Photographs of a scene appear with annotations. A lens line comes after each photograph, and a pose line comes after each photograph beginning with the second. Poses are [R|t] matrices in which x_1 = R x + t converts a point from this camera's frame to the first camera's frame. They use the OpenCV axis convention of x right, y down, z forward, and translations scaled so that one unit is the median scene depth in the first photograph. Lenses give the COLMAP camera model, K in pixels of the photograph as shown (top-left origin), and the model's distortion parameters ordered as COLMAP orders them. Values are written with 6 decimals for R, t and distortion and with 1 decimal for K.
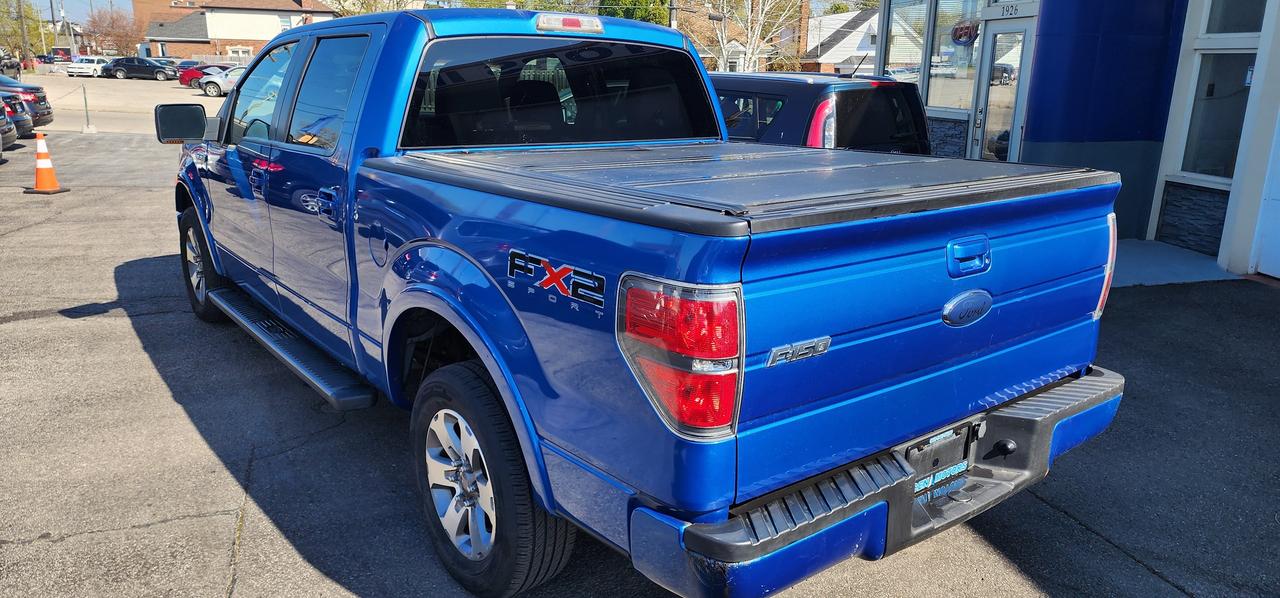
lens RADIAL K [[873.1, 0, 640.0], [0, 873.1, 299.0], [0, 0, 1]] dist [0.047196, -0.056992]
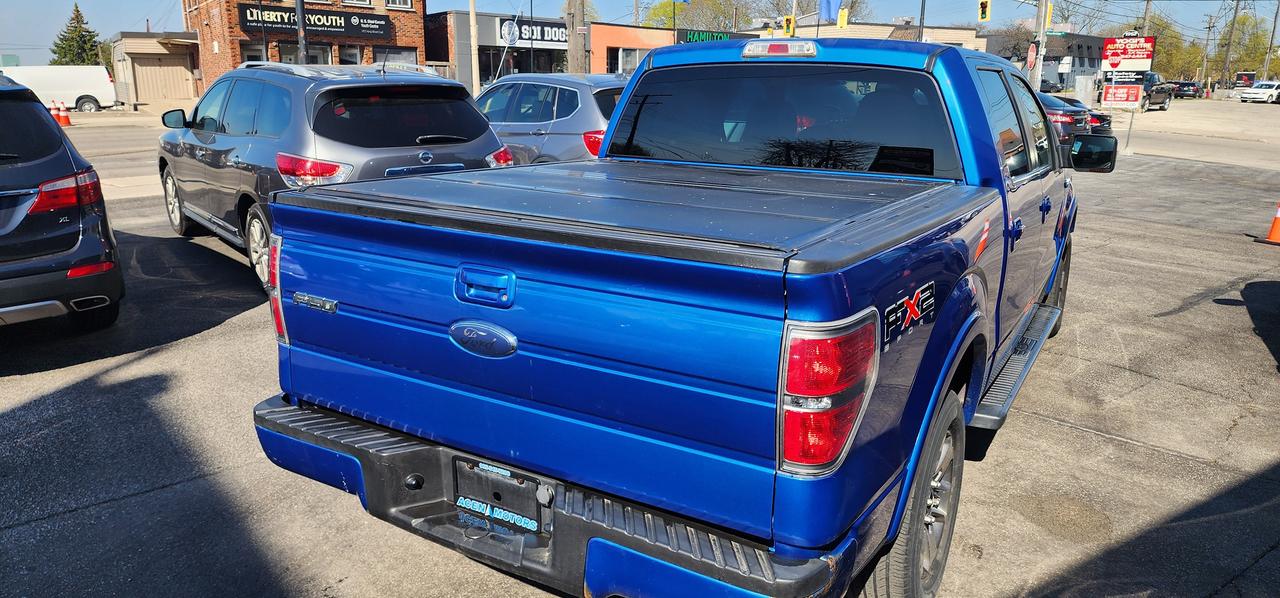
lens RADIAL K [[873.1, 0, 640.0], [0, 873.1, 299.0], [0, 0, 1]] dist [0.047196, -0.056992]
pose [[0.334108, 0.216018, -0.917447, 0.888474], [-0.240841, 0.960635, 0.138479, -0.140985], [0.911245, 0.174692, 0.372981, 0.537120]]
